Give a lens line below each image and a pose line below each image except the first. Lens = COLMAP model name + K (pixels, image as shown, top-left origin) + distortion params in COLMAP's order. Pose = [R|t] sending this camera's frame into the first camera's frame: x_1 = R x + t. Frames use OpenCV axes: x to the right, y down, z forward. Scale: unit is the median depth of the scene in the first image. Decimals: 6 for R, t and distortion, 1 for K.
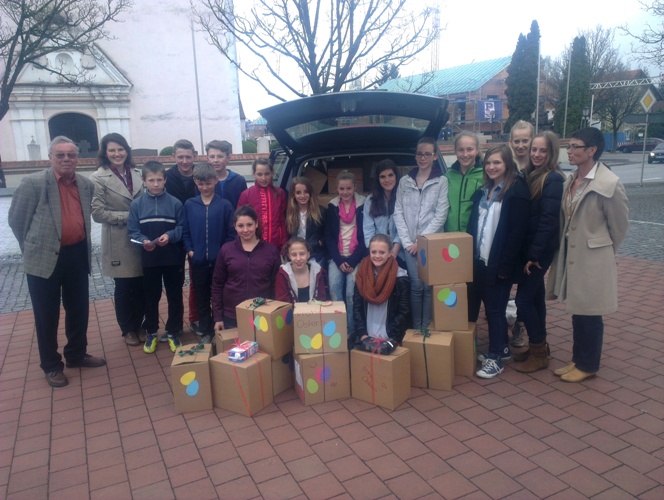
lens RADIAL K [[532.9, 0, 334.6], [0, 532.9, 253.1], [0, 0, 1]] dist [0.149498, -0.213982]
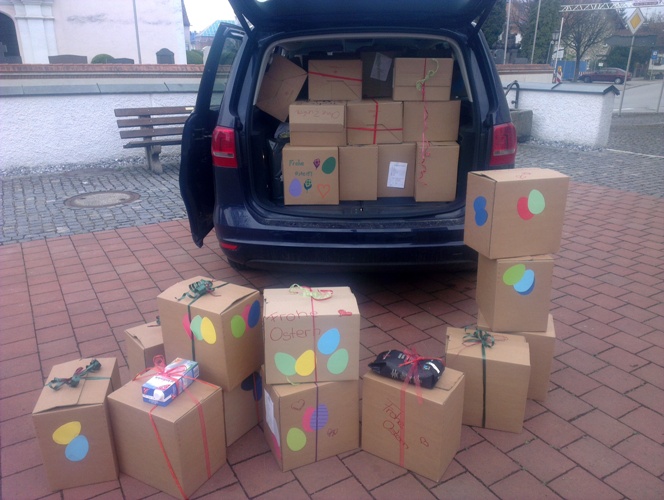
lens RADIAL K [[532.9, 0, 334.6], [0, 532.9, 253.1], [0, 0, 1]] dist [0.149498, -0.213982]
pose [[0.995982, 0.008346, 0.089167, -0.052272], [-0.020235, 0.990873, 0.133272, -0.024059], [-0.087241, -0.134541, 0.987060, 0.445235]]
